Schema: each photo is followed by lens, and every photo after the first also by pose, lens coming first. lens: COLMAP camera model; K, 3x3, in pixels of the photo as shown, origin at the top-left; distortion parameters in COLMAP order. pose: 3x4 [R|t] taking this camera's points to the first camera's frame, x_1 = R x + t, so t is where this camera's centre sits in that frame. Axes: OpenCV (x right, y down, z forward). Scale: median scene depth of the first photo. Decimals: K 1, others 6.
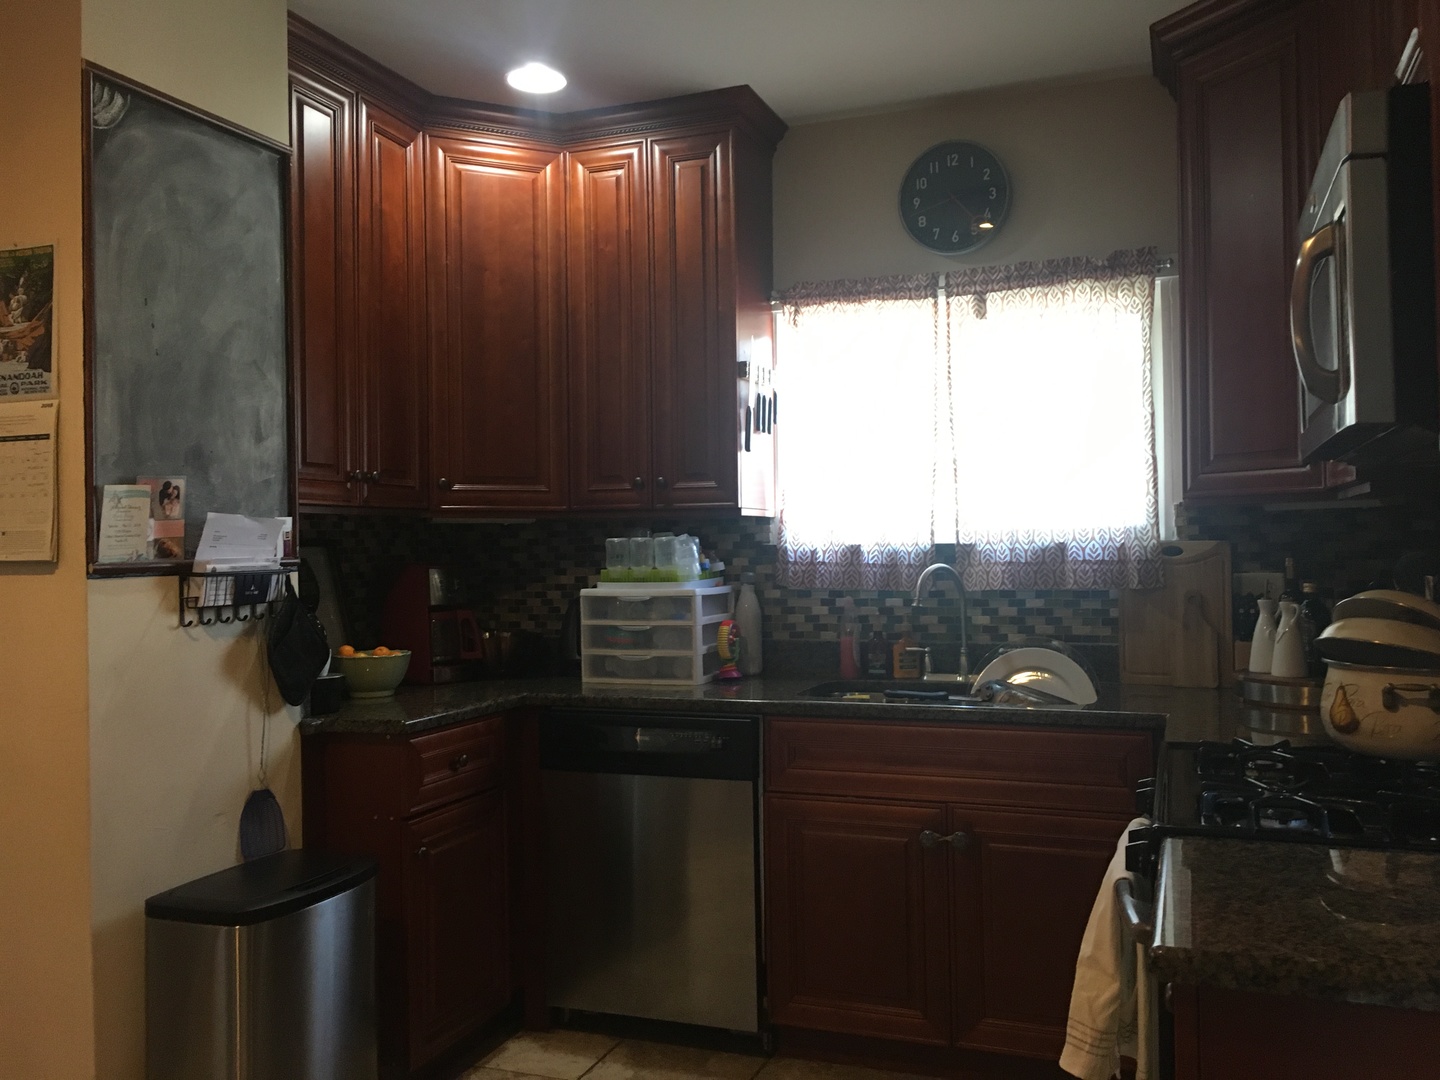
lens RADIAL K [[1226.6, 0, 724.4], [0, 1226.6, 538.6], [0, 0, 1]] dist [0.072095, -0.099675]
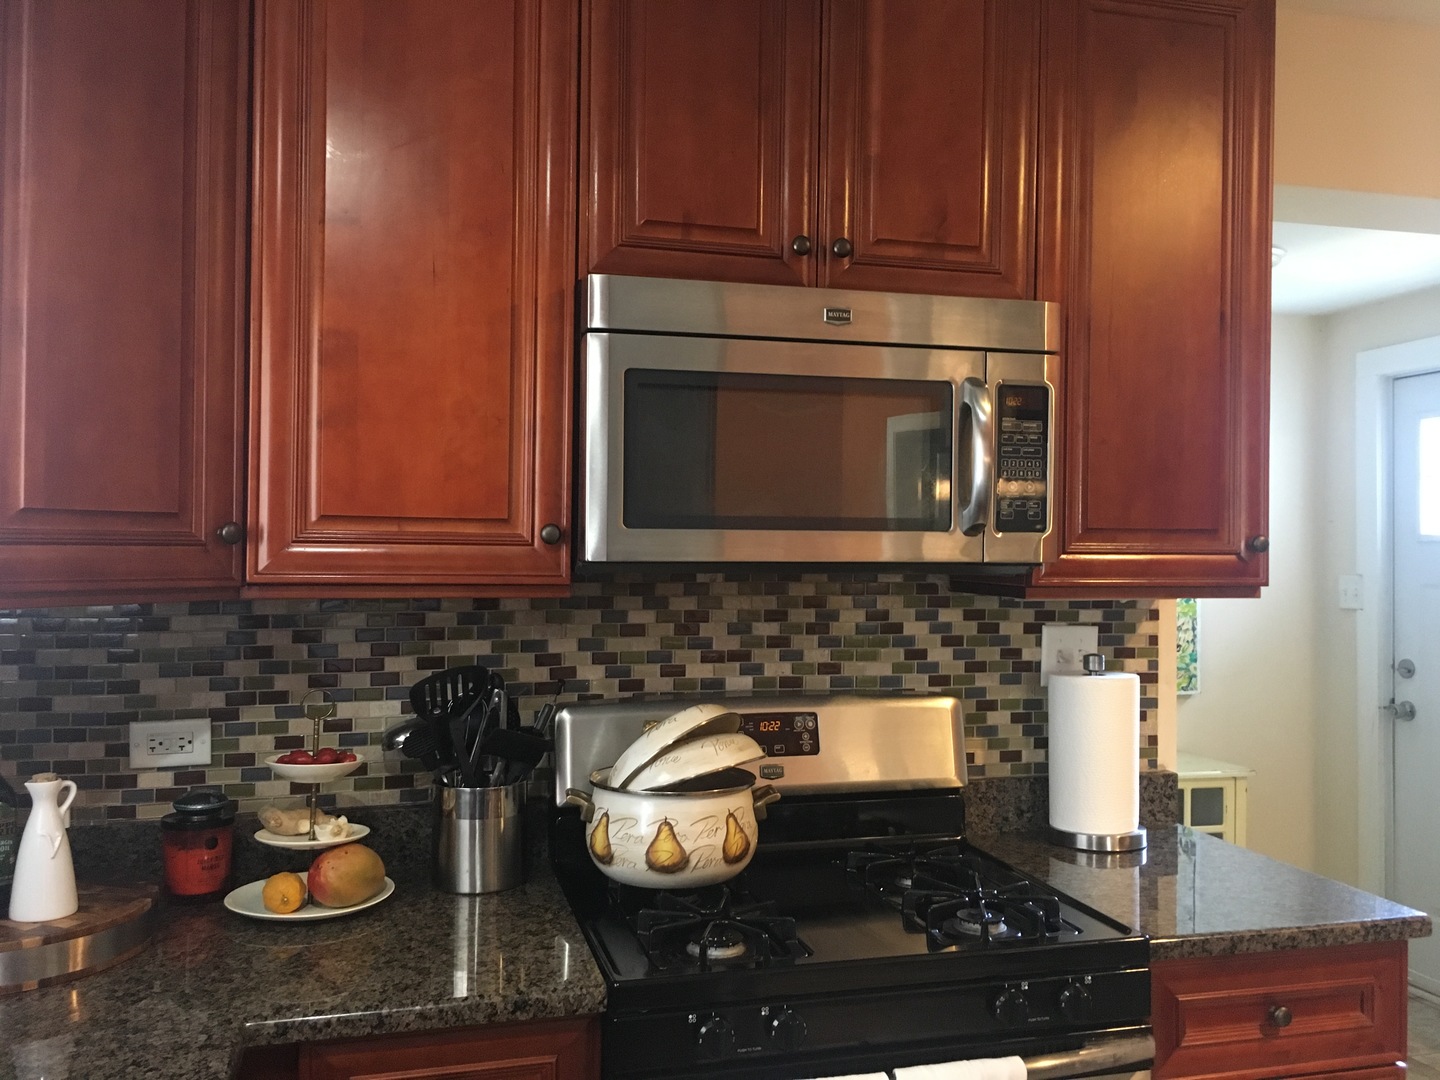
lens RADIAL K [[1226.6, 0, 713.4], [0, 1226.6, 542.6], [0, 0, 1]] dist [0.072095, -0.099675]
pose [[-0.582799, 0.006803, 0.812588, -0.145083], [-0.007030, 0.999885, -0.013412, -0.042402], [-0.812586, -0.013529, -0.582684, 0.922046]]
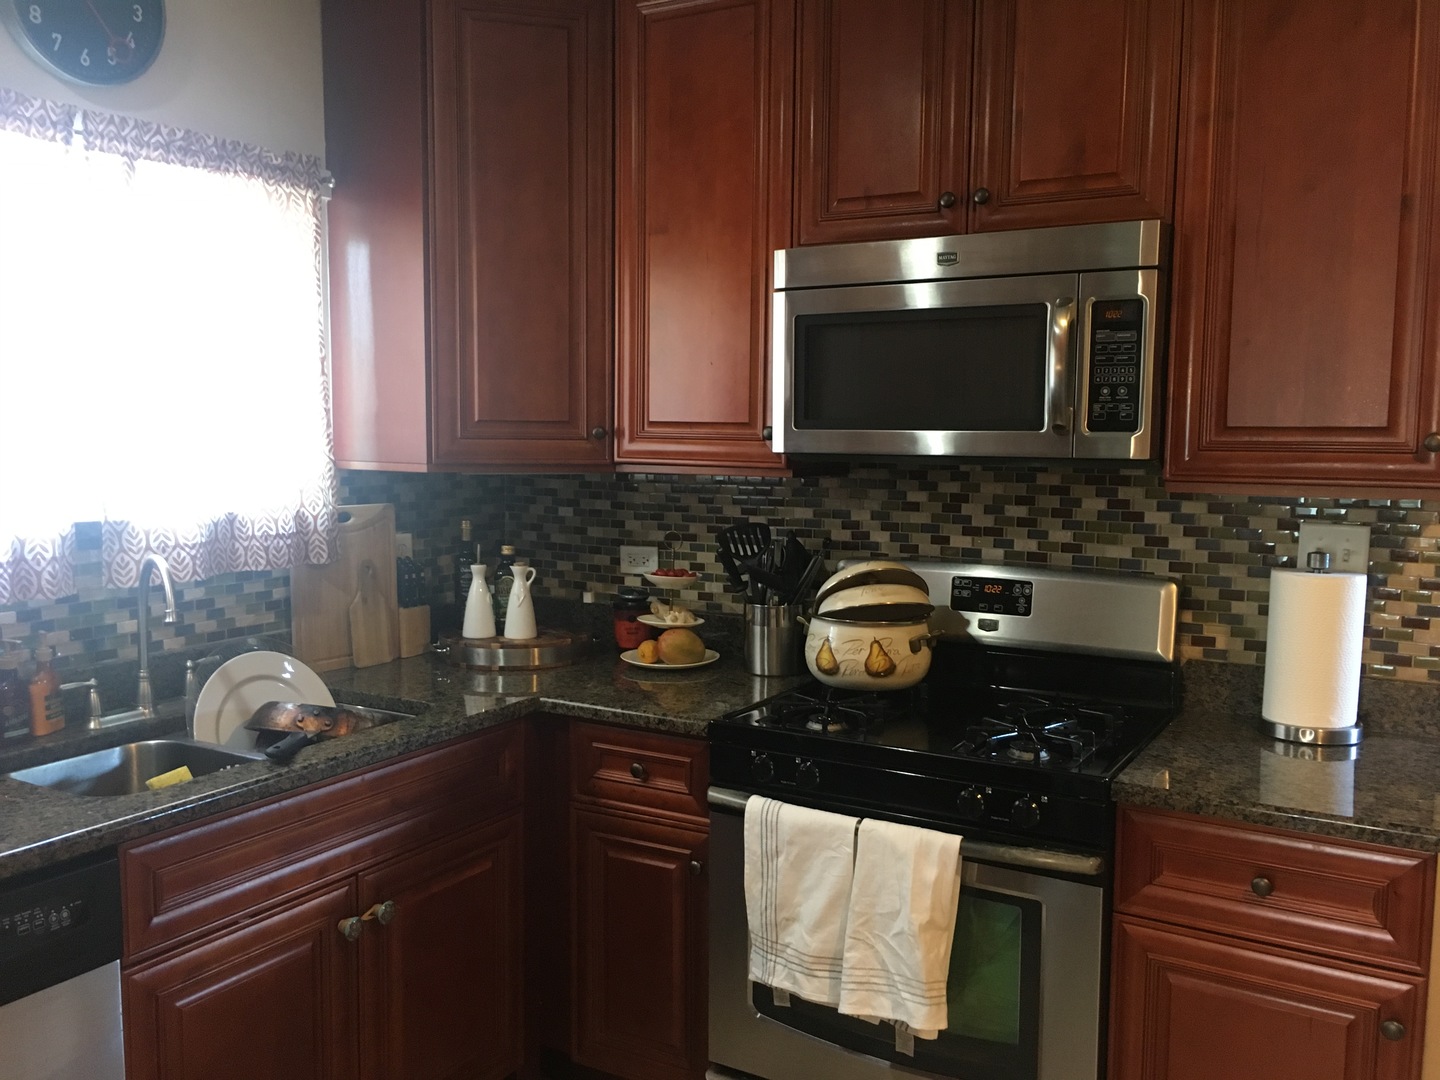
lens RADIAL K [[1226.6, 0, 721.3], [0, 1226.6, 539.7], [0, 0, 1]] dist [0.072095, -0.099675]
pose [[0.176234, -0.079556, 0.981128, -0.441148], [-0.015962, 0.996367, 0.083659, -0.050213], [-0.984219, -0.030404, 0.174323, 0.559885]]
